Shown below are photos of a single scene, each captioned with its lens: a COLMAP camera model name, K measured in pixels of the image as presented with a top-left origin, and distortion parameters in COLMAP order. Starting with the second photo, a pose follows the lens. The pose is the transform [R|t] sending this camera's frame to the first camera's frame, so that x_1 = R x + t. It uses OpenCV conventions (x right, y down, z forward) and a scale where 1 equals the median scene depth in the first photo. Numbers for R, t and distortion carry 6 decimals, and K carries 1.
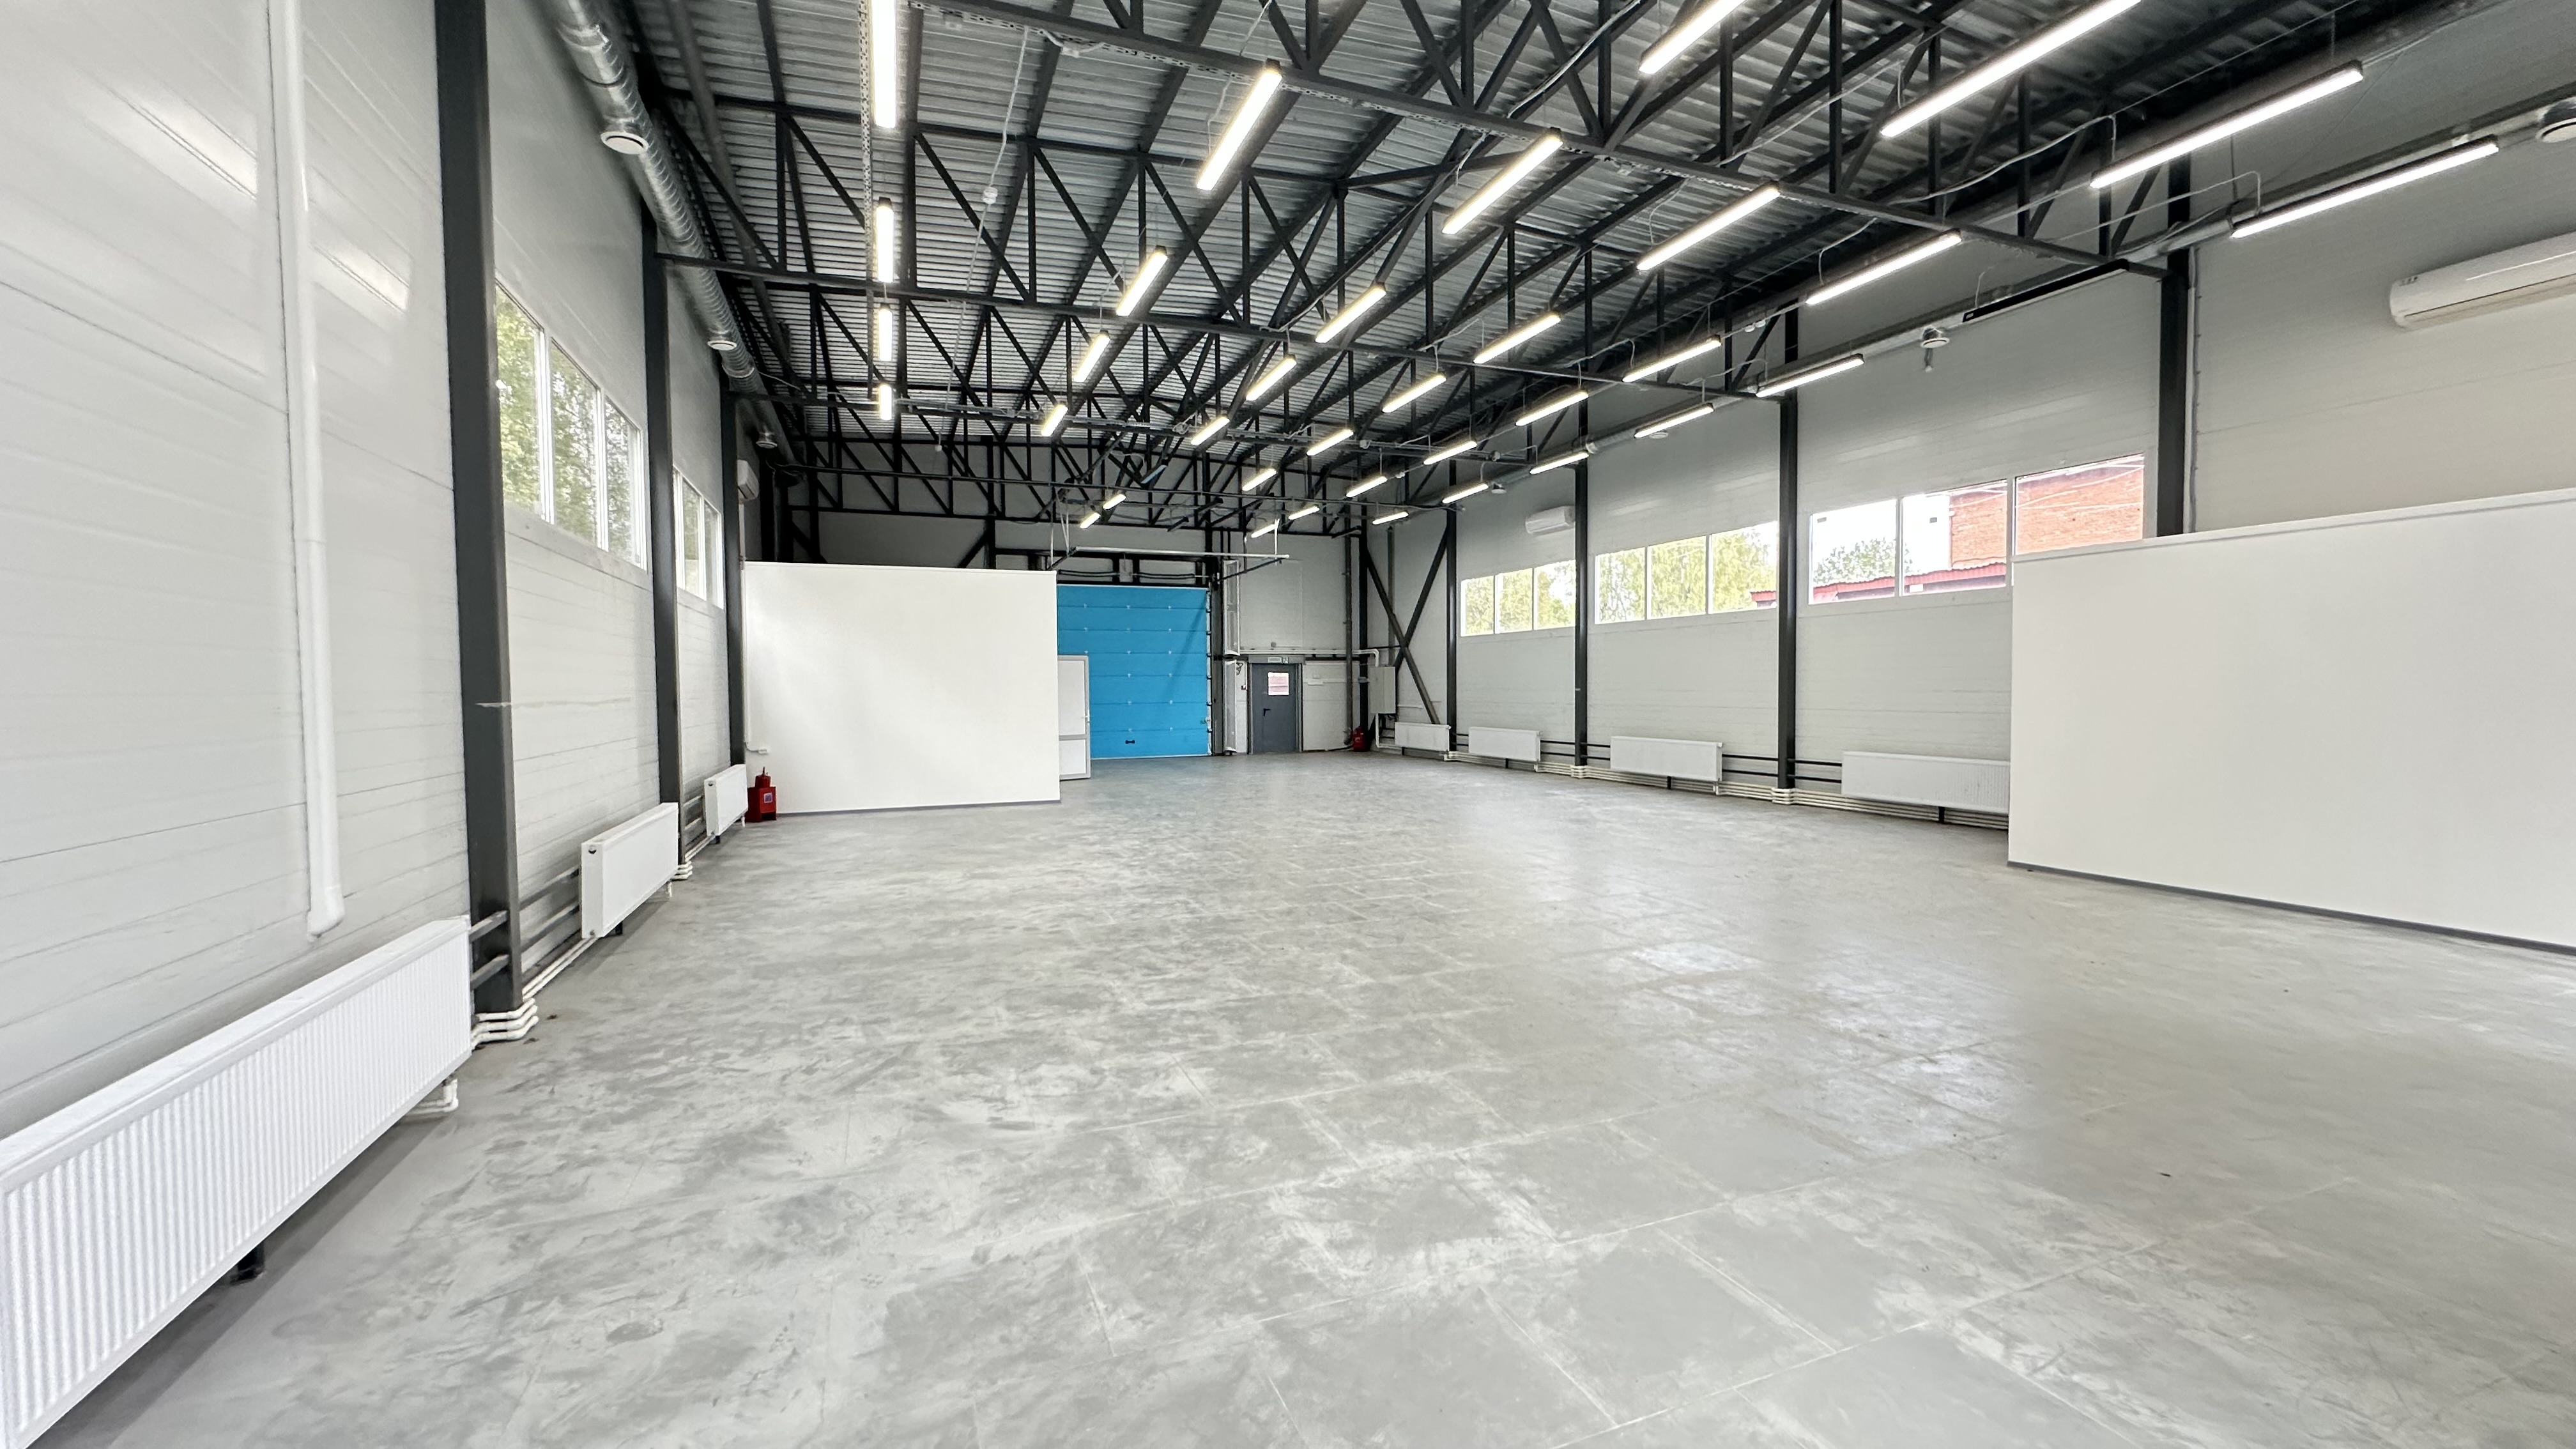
lens RADIAL K [[1025.9, 0, 1292.5], [0, 1025.9, 715.0], [0, 0, 1]] dist [-0.006887, 0.002026]
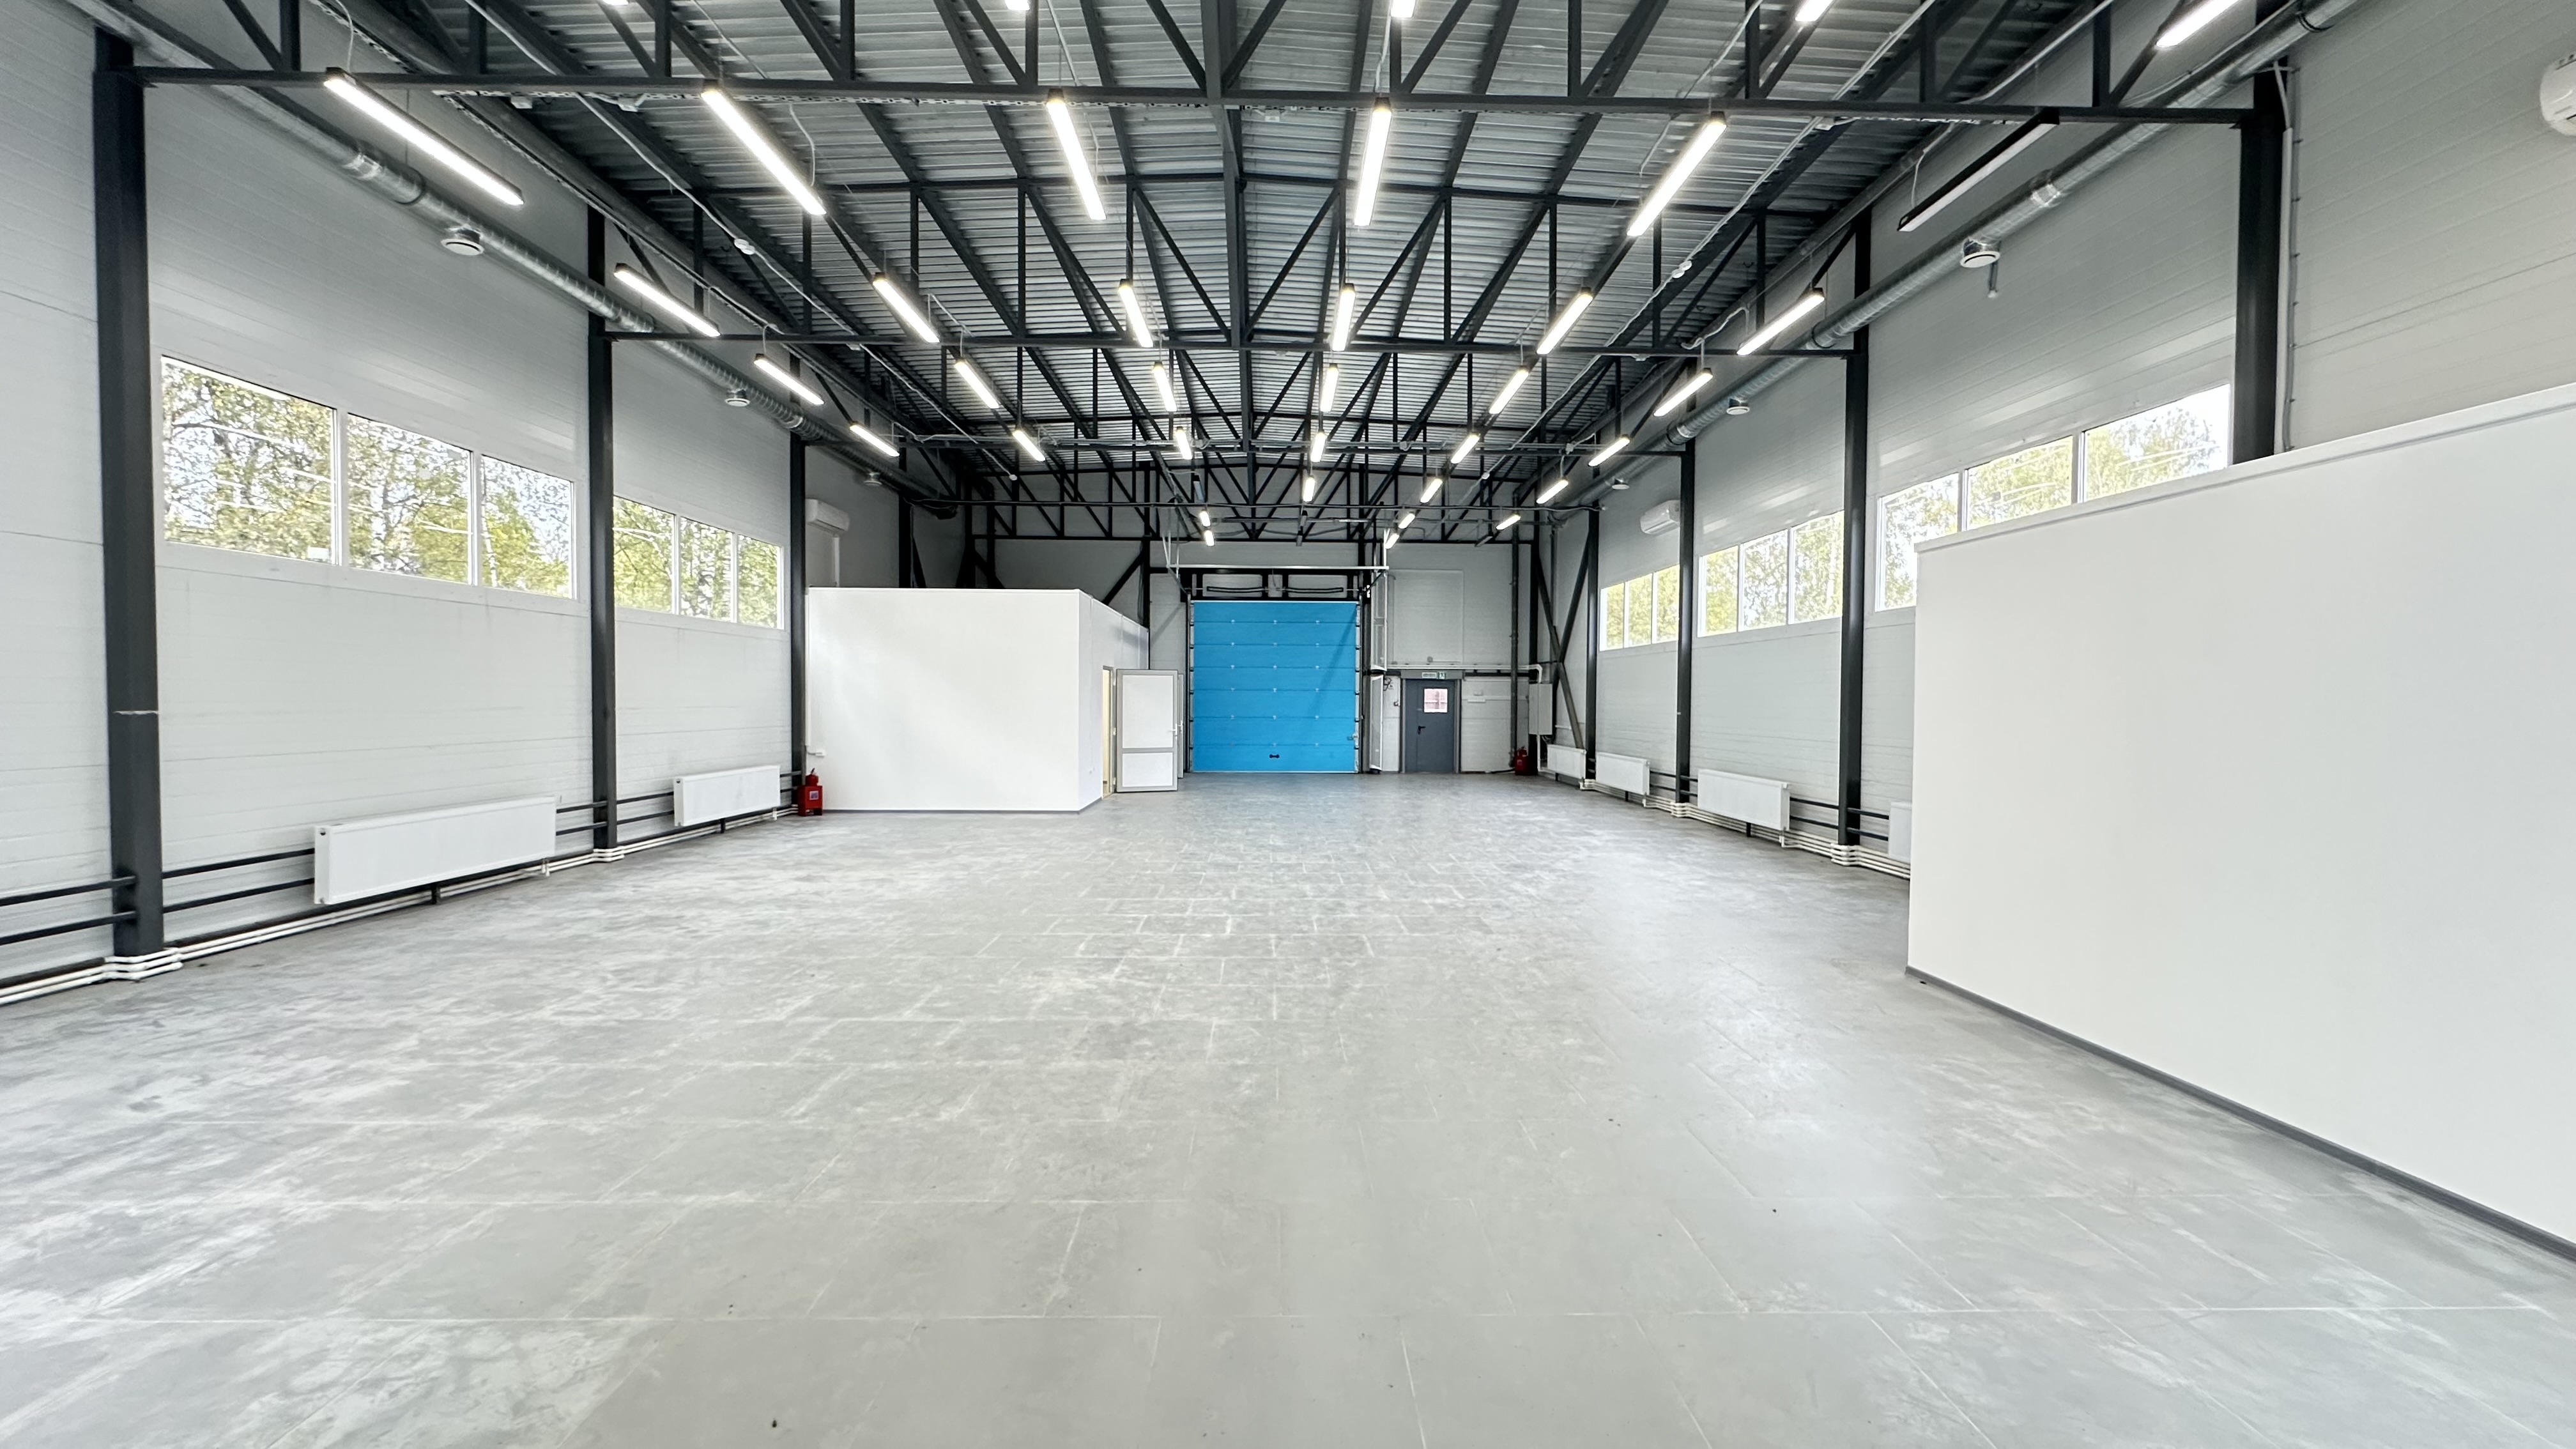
lens RADIAL K [[1025.9, 0, 1301.7], [0, 1025.9, 715.5], [0, 0, 1]] dist [-0.006887, 0.002026]
pose [[0.937277, 0.021204, -0.347940, 0.329325], [-0.025216, 0.999657, -0.007006, -0.011137], [0.347673, 0.015341, 0.937491, 0.103427]]
